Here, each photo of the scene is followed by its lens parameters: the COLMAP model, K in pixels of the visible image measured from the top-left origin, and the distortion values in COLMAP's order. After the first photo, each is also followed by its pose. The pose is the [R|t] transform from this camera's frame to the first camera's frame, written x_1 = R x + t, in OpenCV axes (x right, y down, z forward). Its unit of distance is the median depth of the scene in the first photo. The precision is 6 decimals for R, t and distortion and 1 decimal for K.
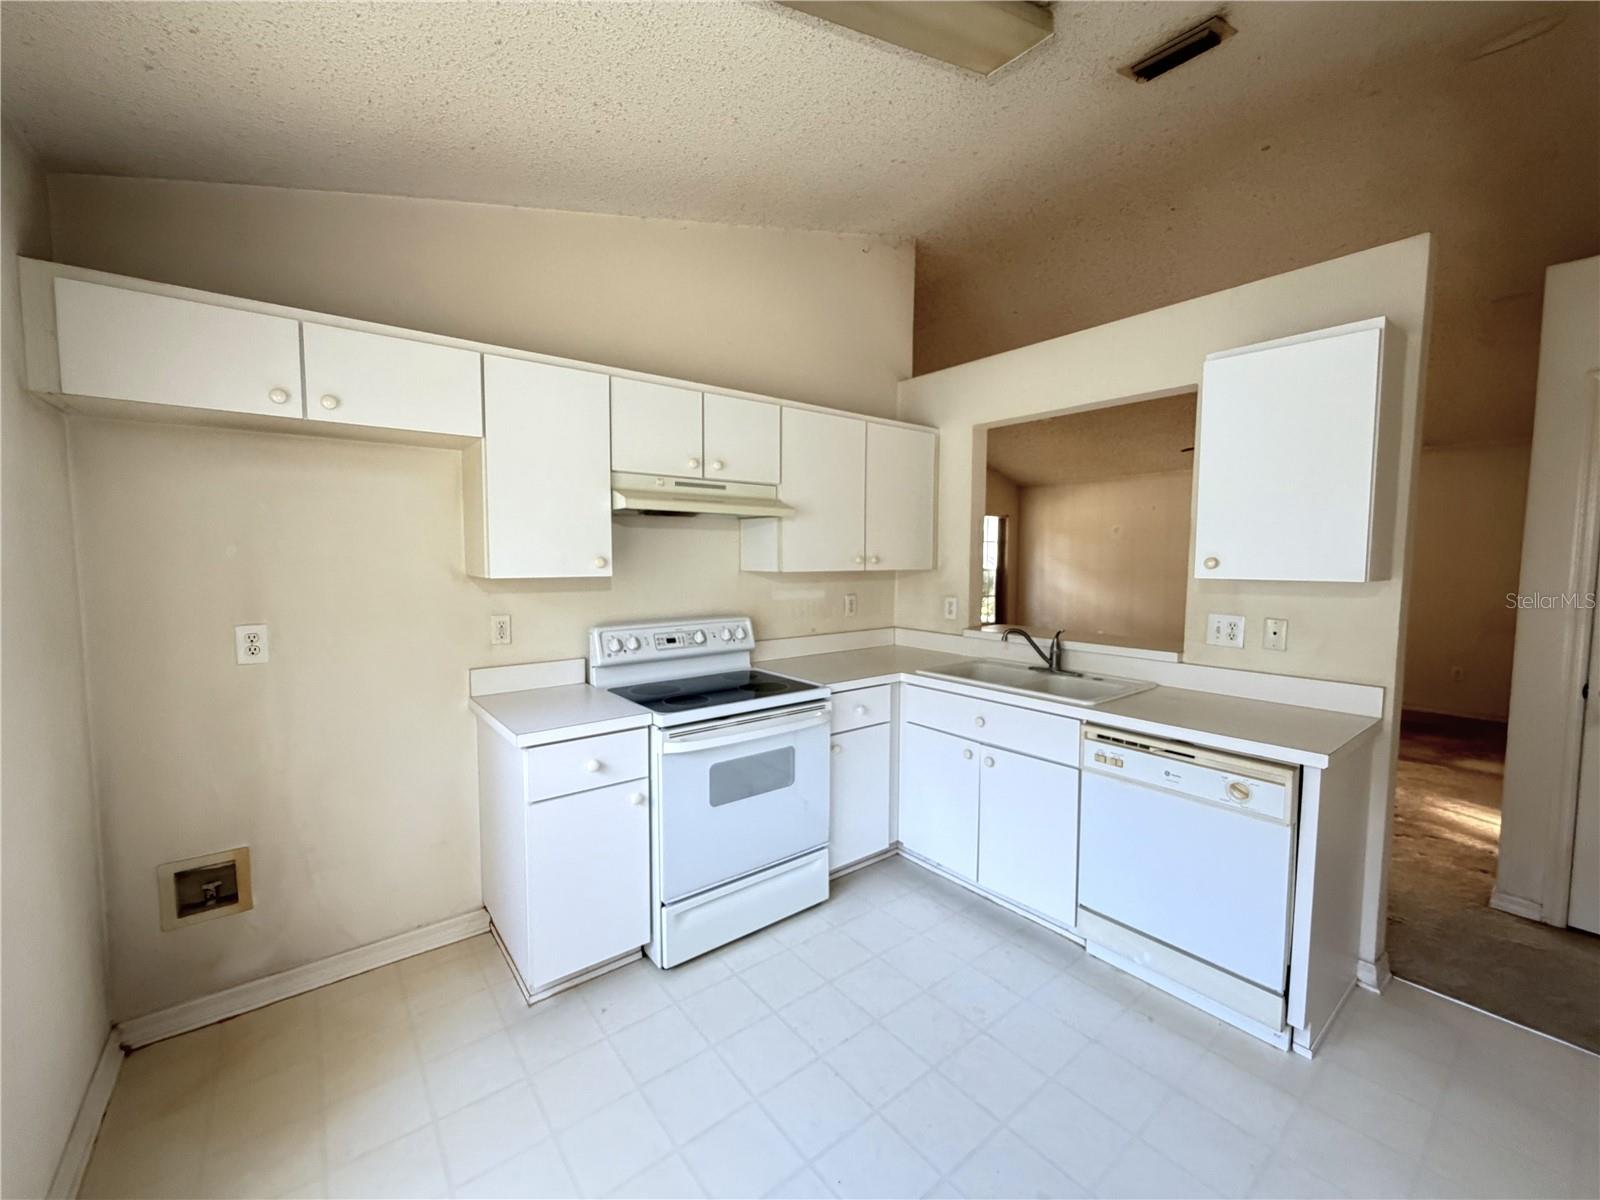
lens RADIAL K [[637.7, 0, 799.8], [0, 637.7, 602.3], [0, 0, 1]] dist [0.001310, -0.001234]
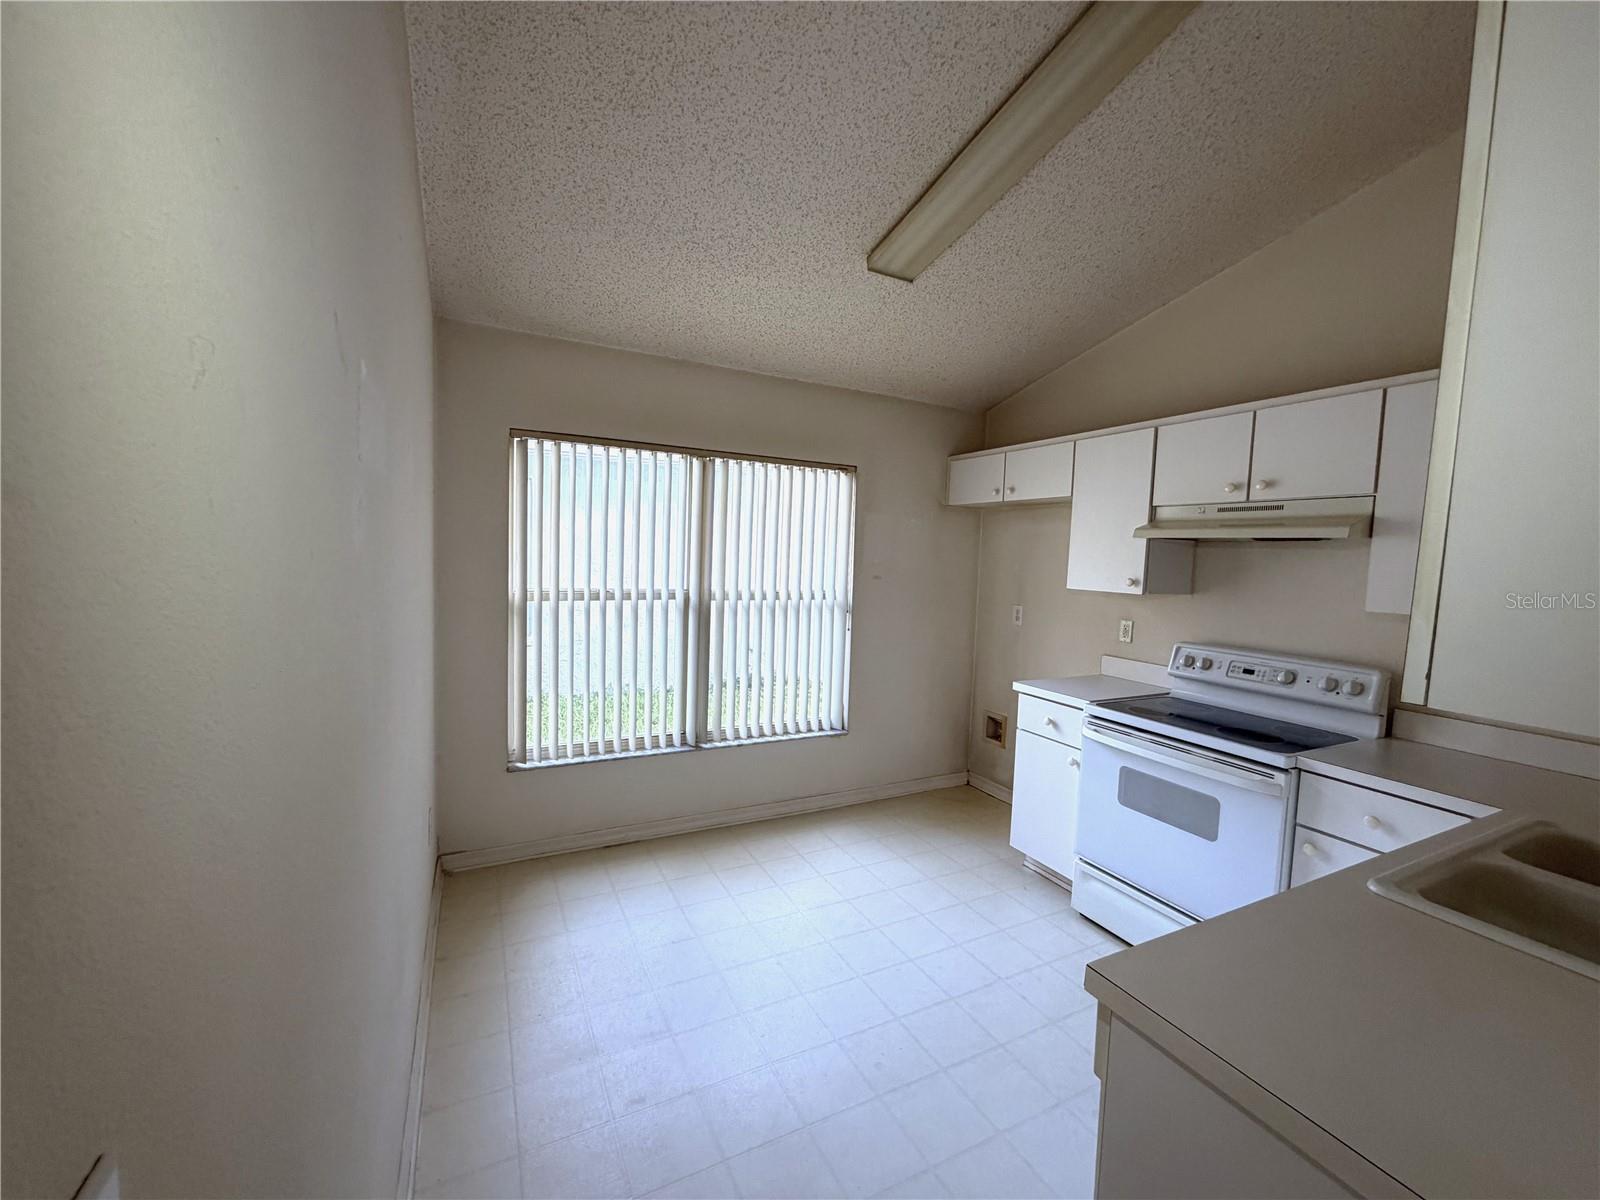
lens RADIAL K [[637.7, 0, 802.6], [0, 637.7, 596.8], [0, 0, 1]] dist [0.001310, -0.001234]
pose [[-0.193601, 0.056014, -0.979480, 0.994986], [-0.111802, 0.990605, 0.078748, -0.059206], [0.974689, 0.124754, -0.185520, 0.594862]]
